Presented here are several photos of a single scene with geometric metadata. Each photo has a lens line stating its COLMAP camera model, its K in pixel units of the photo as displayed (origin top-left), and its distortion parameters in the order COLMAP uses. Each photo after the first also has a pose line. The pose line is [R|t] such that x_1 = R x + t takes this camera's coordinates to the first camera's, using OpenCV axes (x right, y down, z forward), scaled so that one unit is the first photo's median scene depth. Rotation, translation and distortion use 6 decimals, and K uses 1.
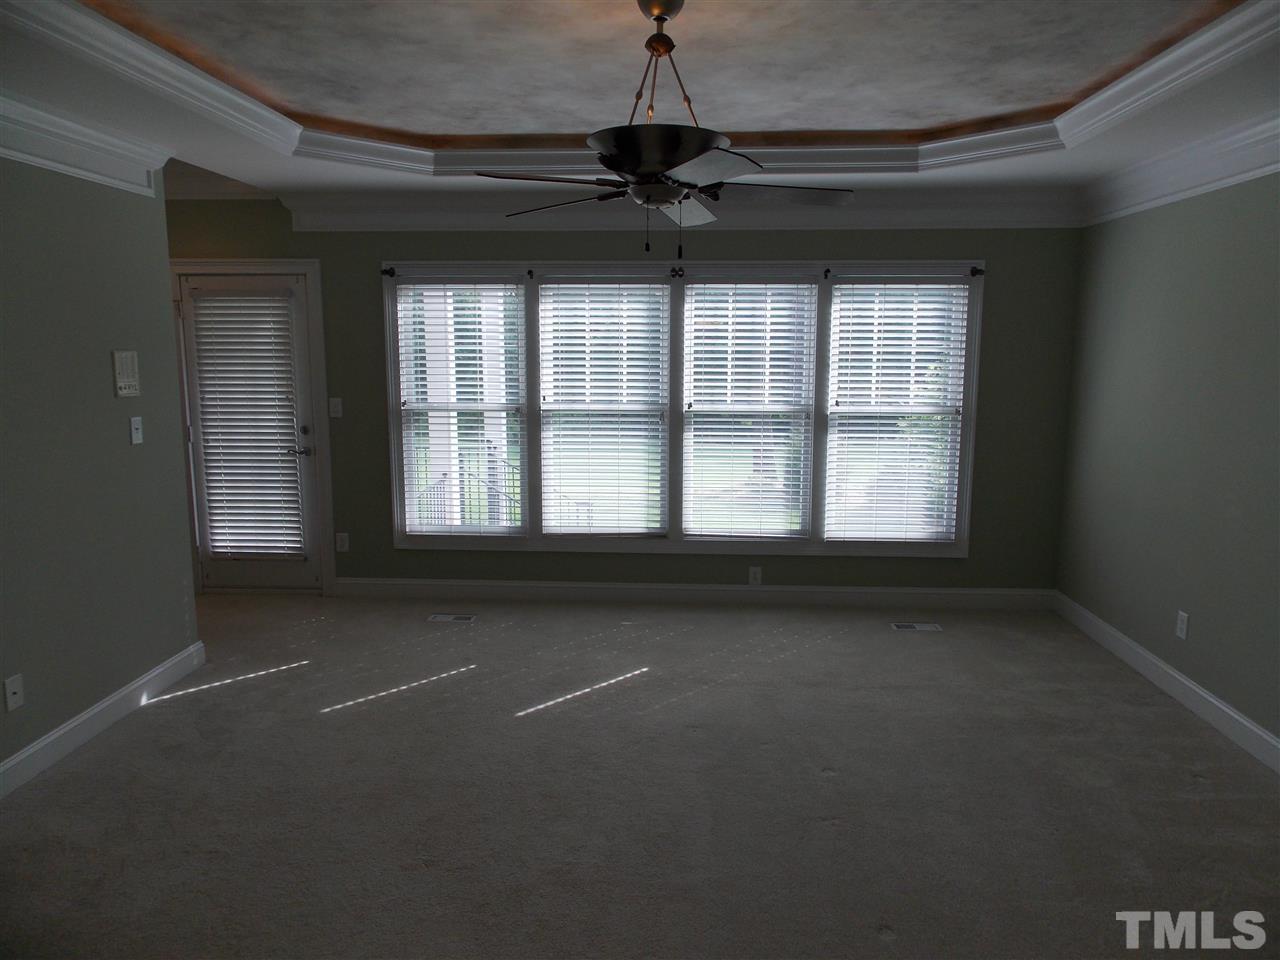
lens RADIAL K [[848.8, 0, 643.4], [0, 848.8, 474.3], [0, 0, 1]] dist [0.007794, -0.002549]
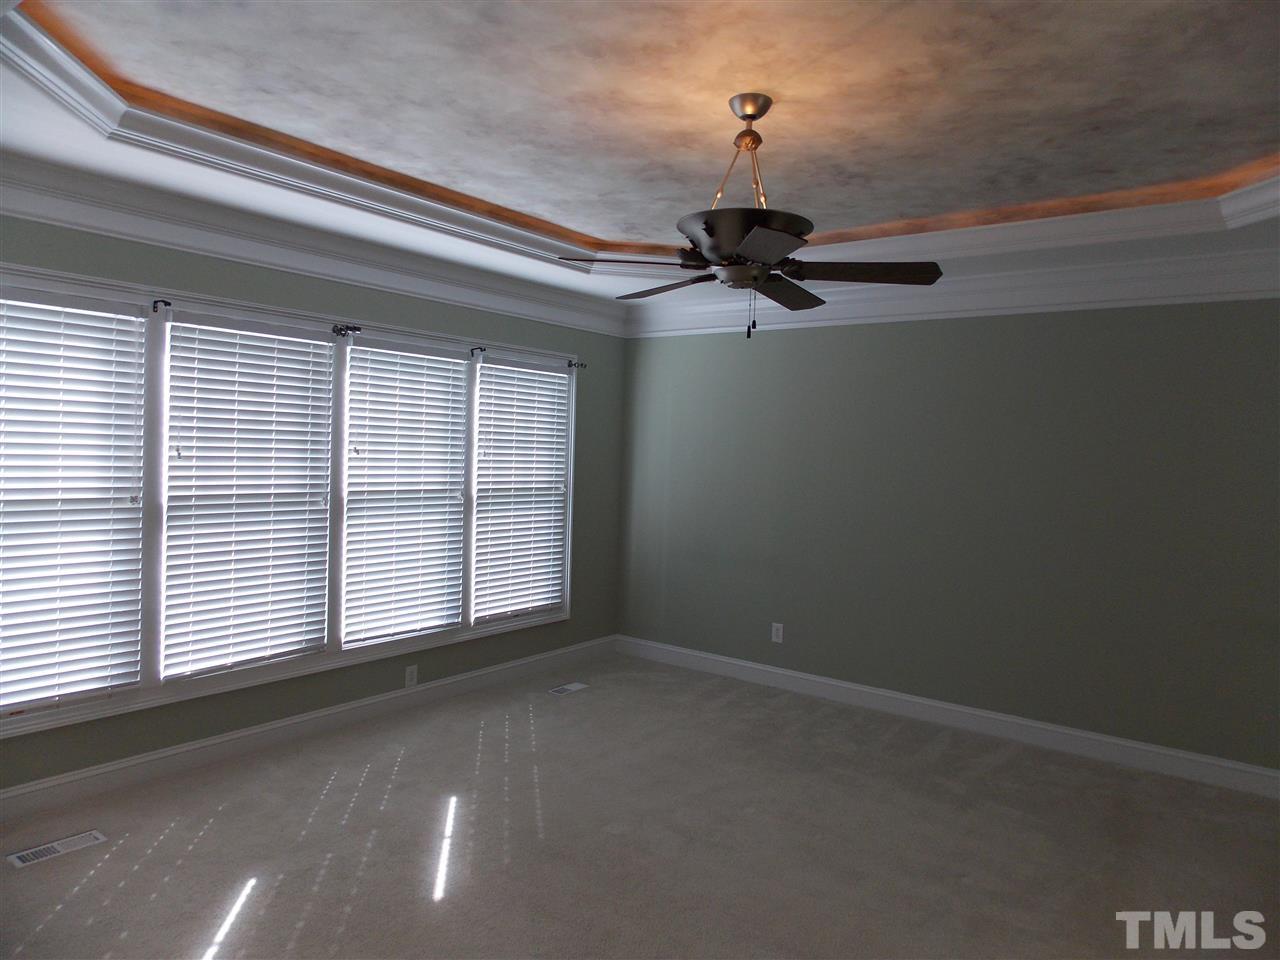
lens RADIAL K [[848.8, 0, 643.0], [0, 848.8, 484.0], [0, 0, 1]] dist [0.007794, -0.002549]
pose [[0.561270, -0.020506, 0.827379, -0.487762], [0.093649, 0.994846, -0.038872, -0.024859], [-0.822317, 0.099301, 0.560298, 0.290520]]
